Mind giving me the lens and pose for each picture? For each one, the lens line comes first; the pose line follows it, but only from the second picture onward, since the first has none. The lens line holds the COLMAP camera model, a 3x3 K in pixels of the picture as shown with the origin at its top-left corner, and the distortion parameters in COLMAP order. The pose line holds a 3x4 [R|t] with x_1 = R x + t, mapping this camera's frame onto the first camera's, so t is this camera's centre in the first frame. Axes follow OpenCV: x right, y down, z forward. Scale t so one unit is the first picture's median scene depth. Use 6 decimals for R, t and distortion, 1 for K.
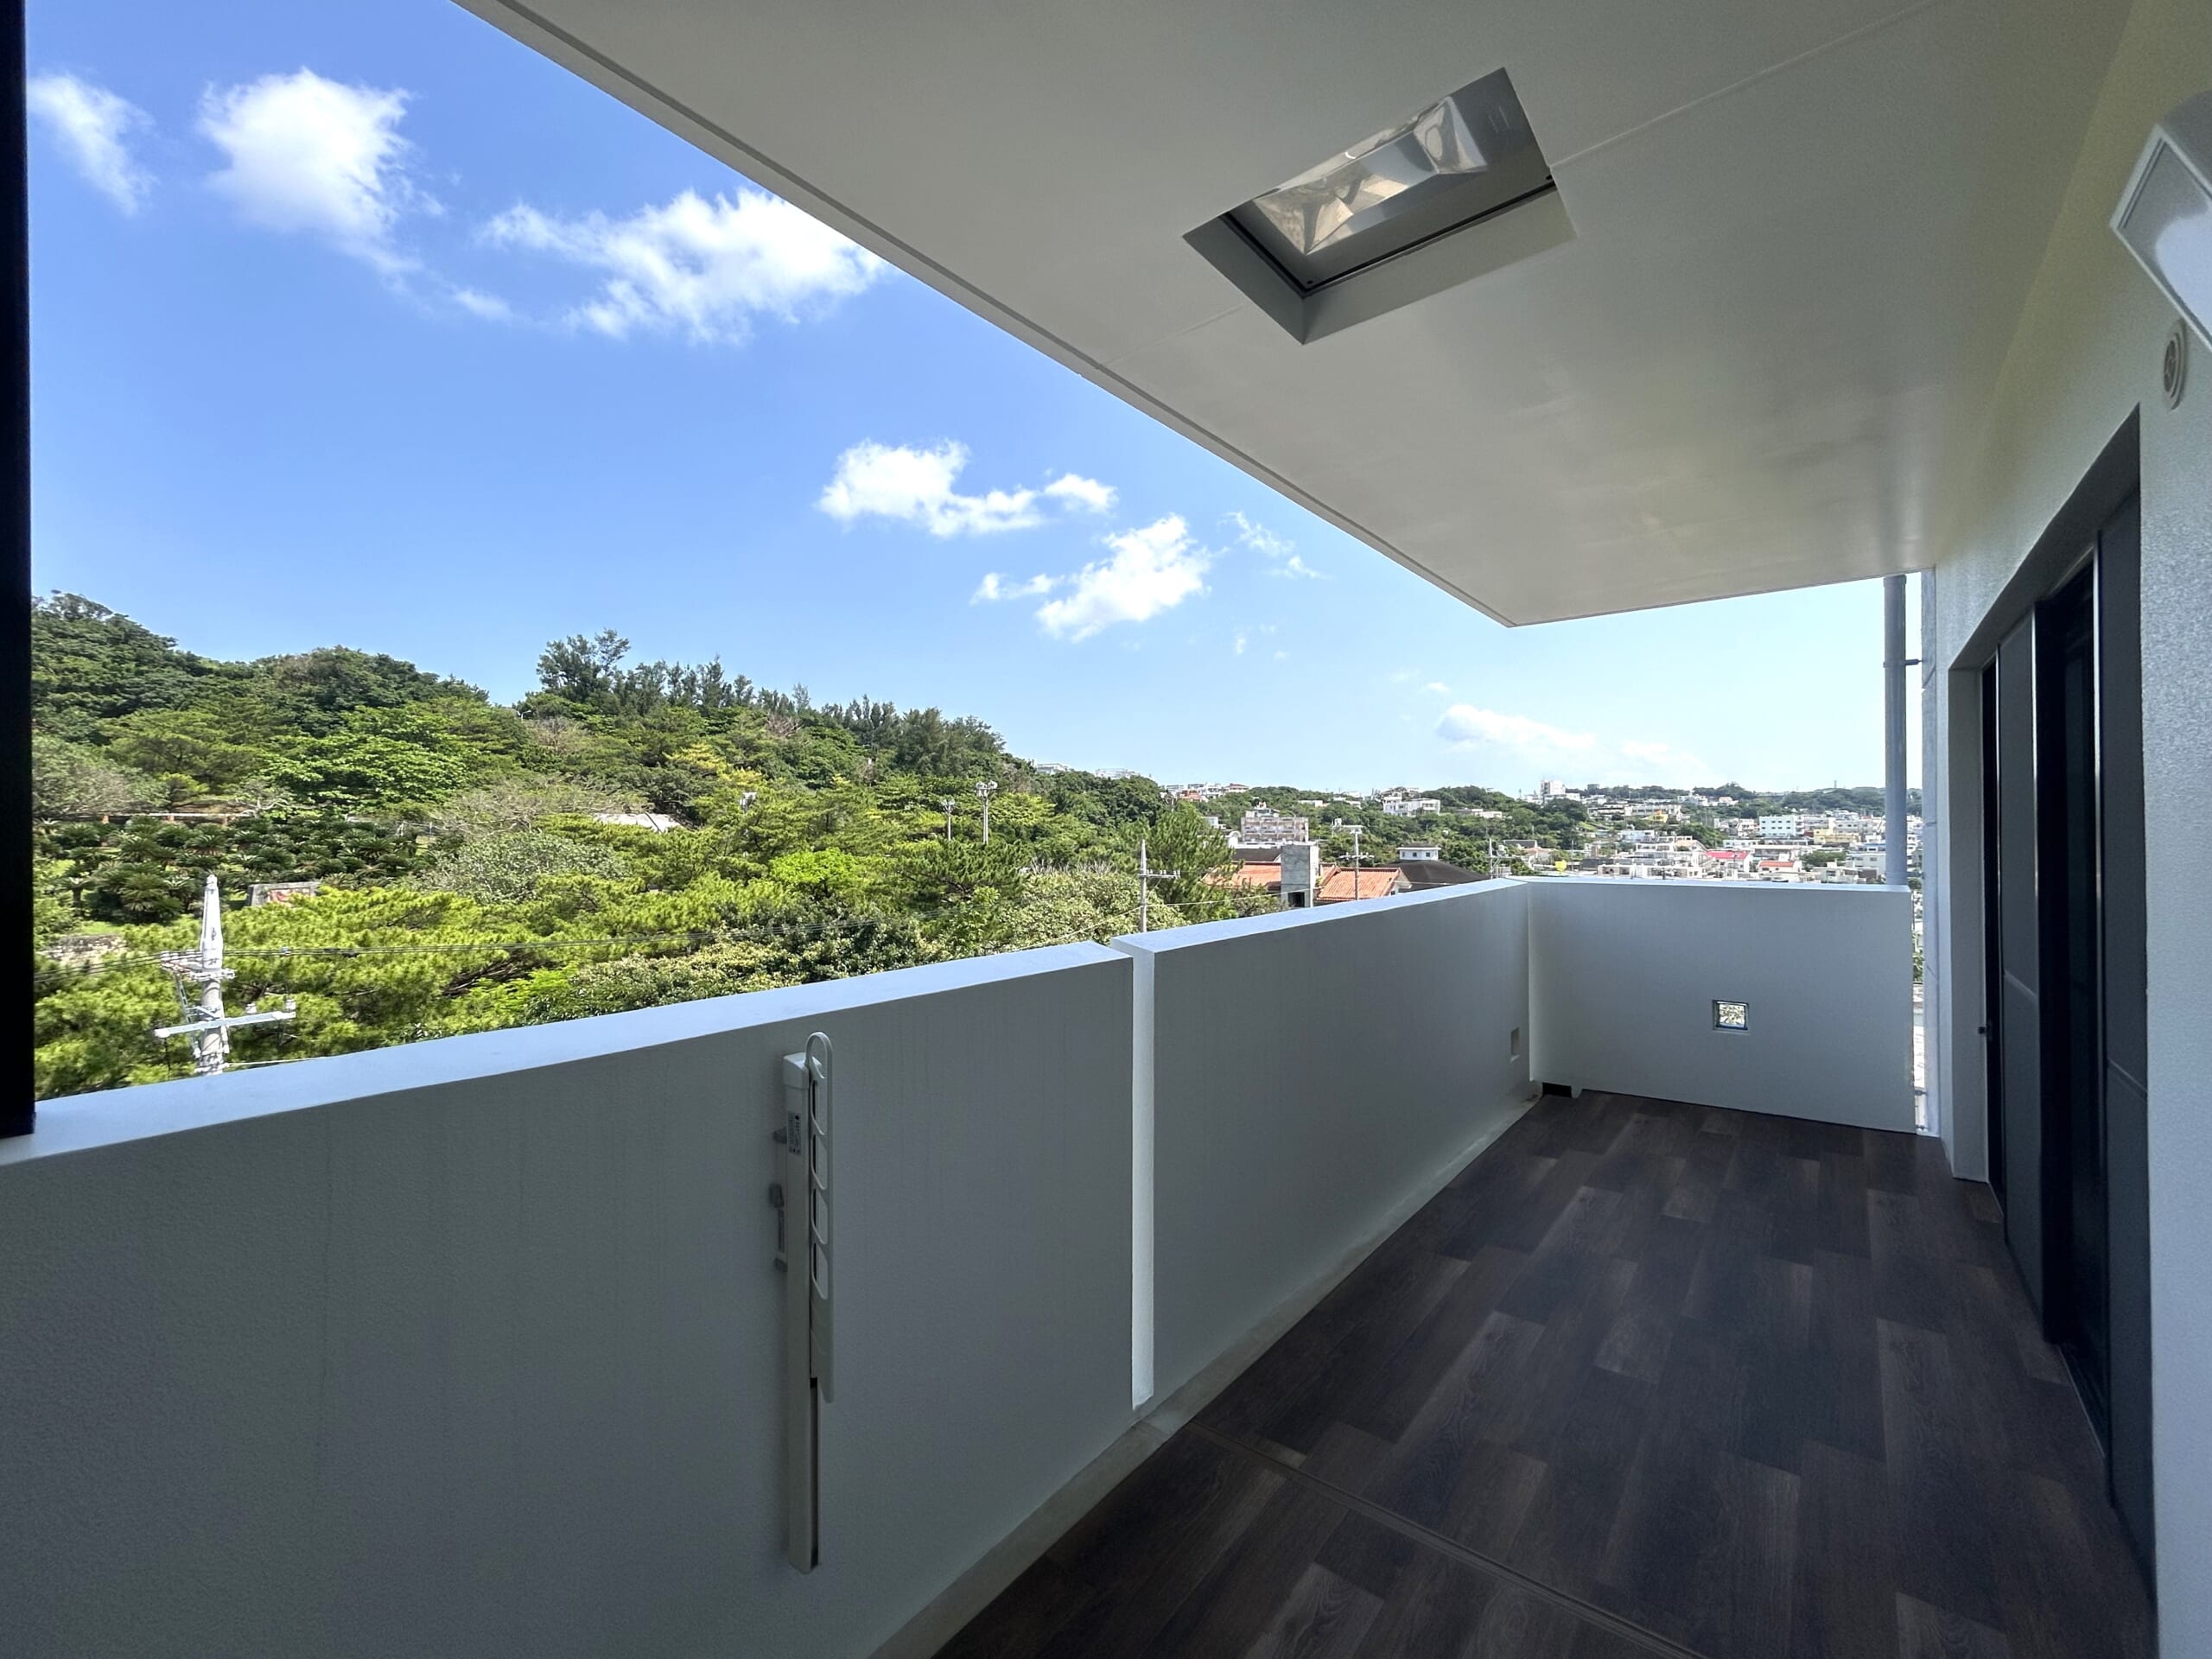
lens RADIAL K [[889.9, 0, 1106.5], [0, 889.9, 834.6], [0, 0, 1]] dist [0.001158, 0.000141]
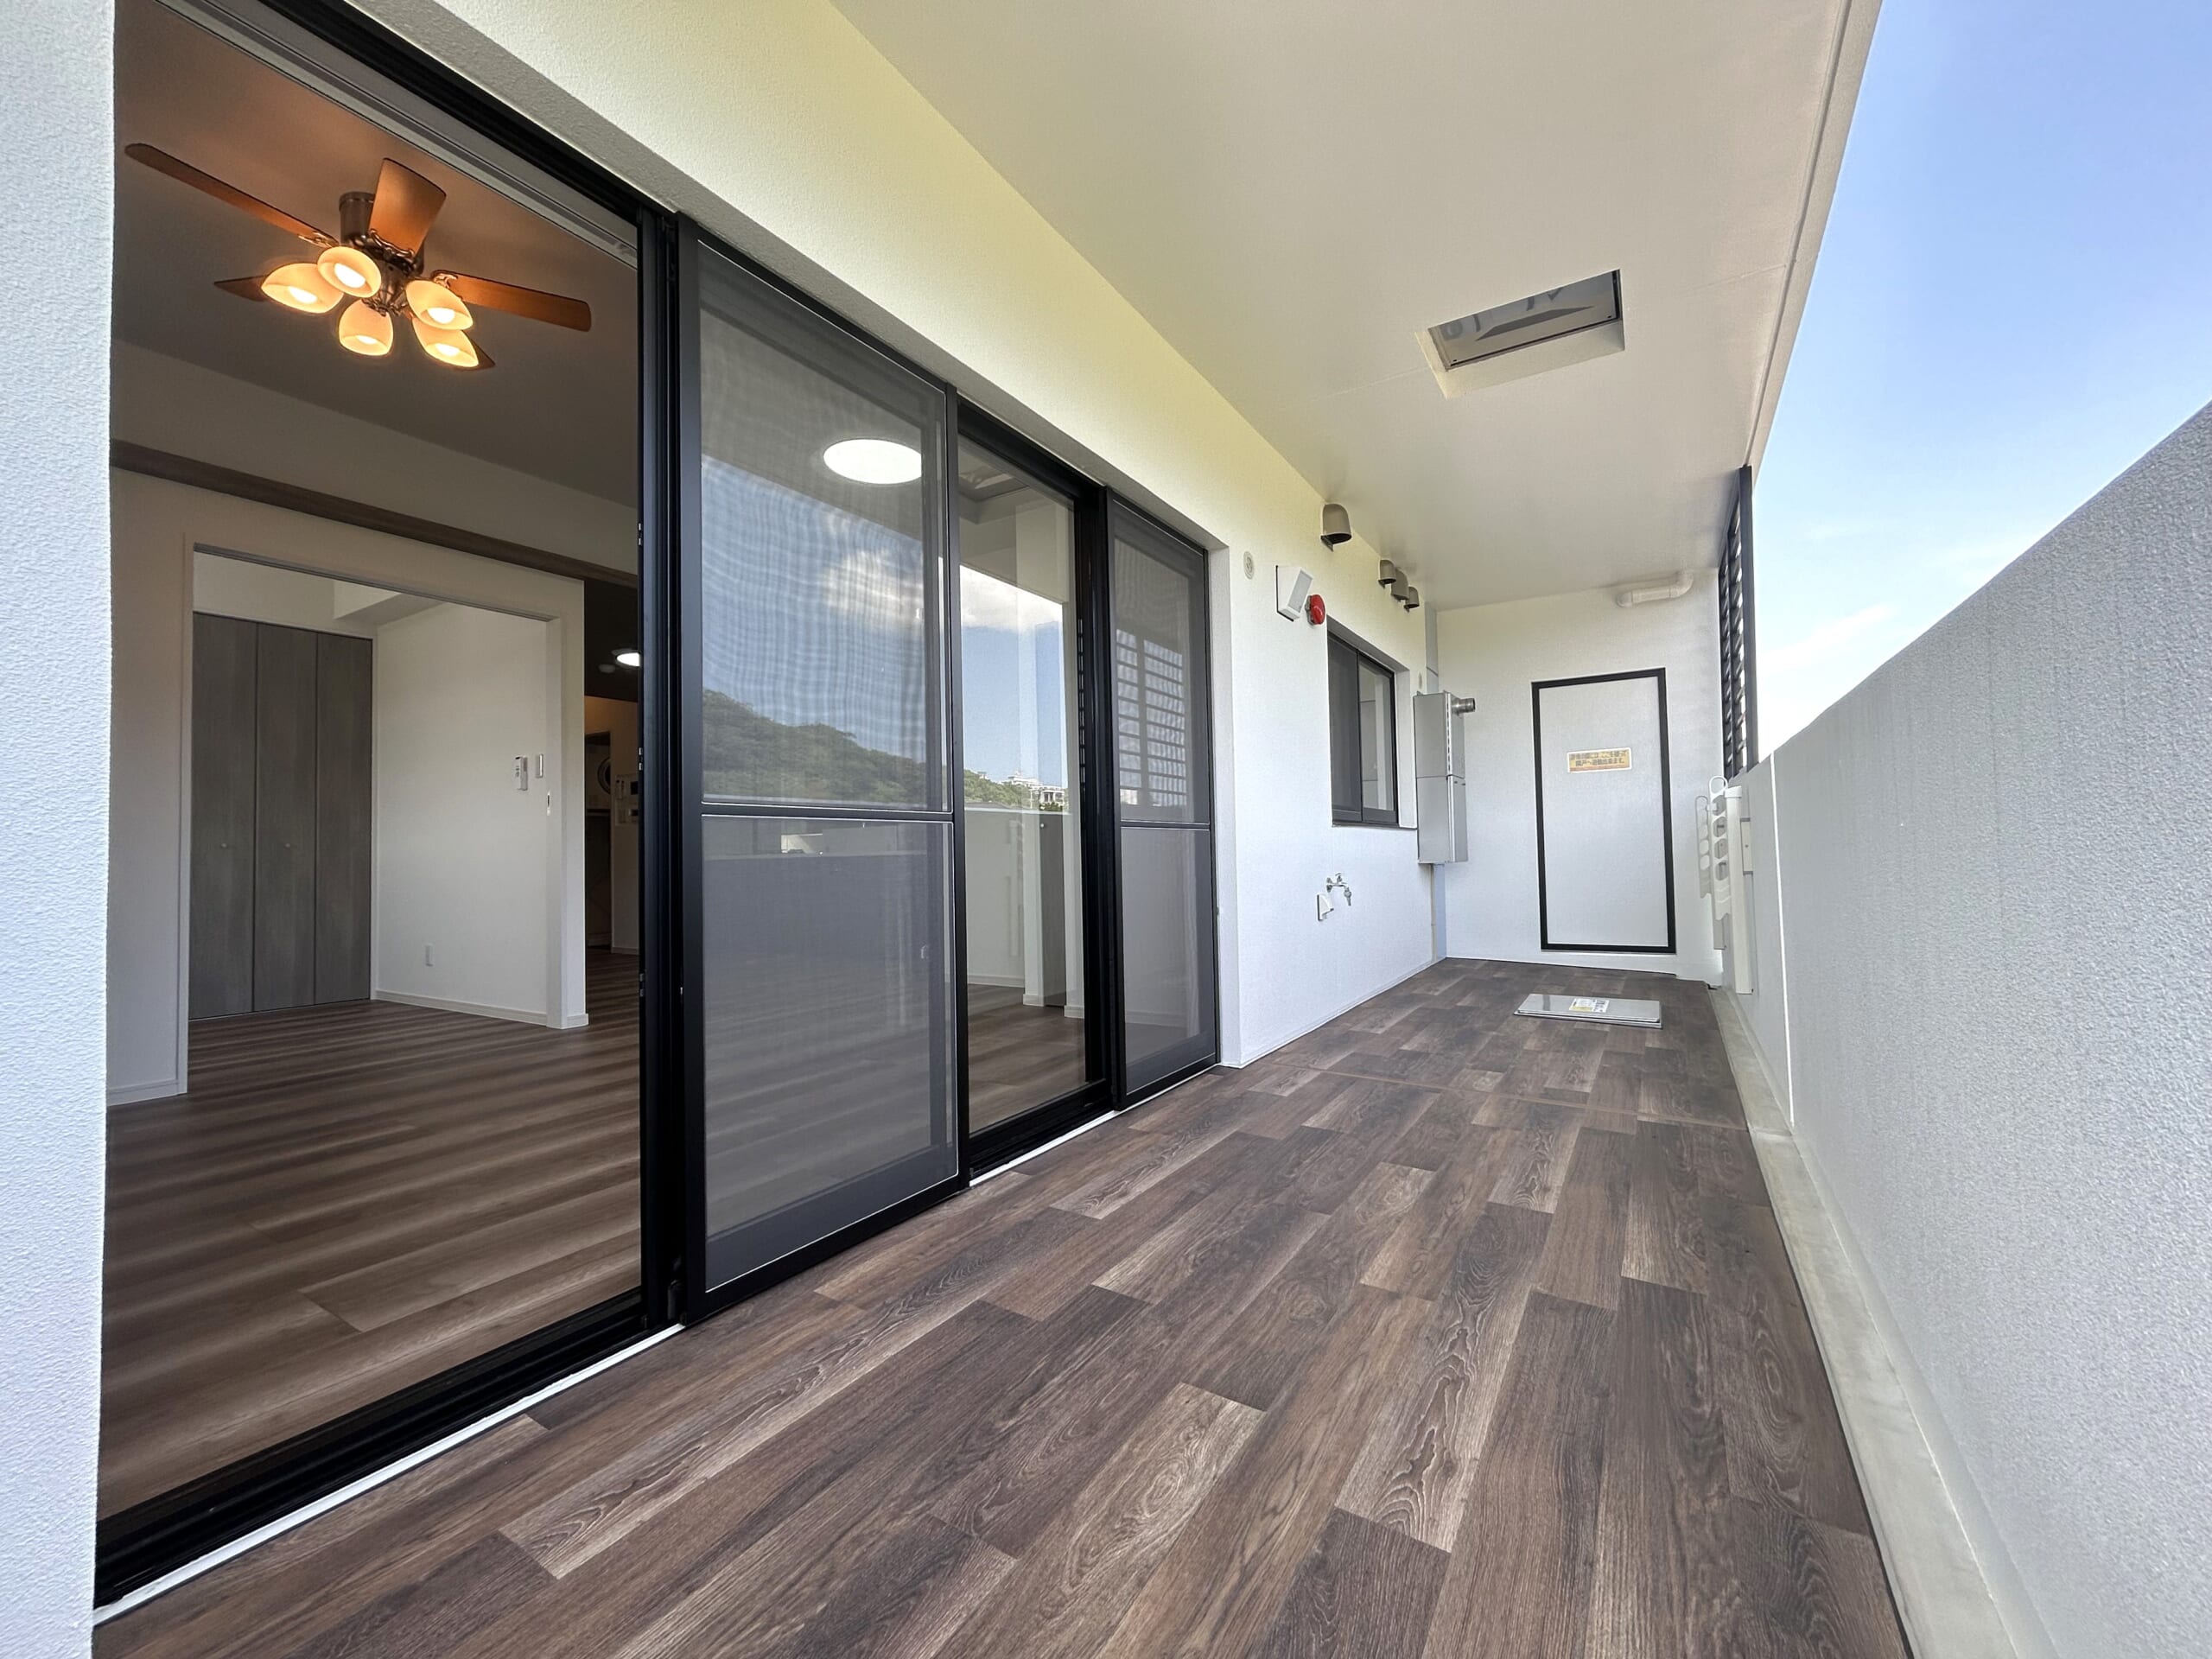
lens RADIAL K [[889.9, 0, 1105.8], [0, 889.9, 829.5], [0, 0, 1]] dist [0.001158, 0.000141]
pose [[-0.991416, 0.028720, -0.127551, 0.892838], [0.033148, 0.998915, -0.032723, 0.205259], [0.126473, -0.036670, -0.991292, 1.695202]]
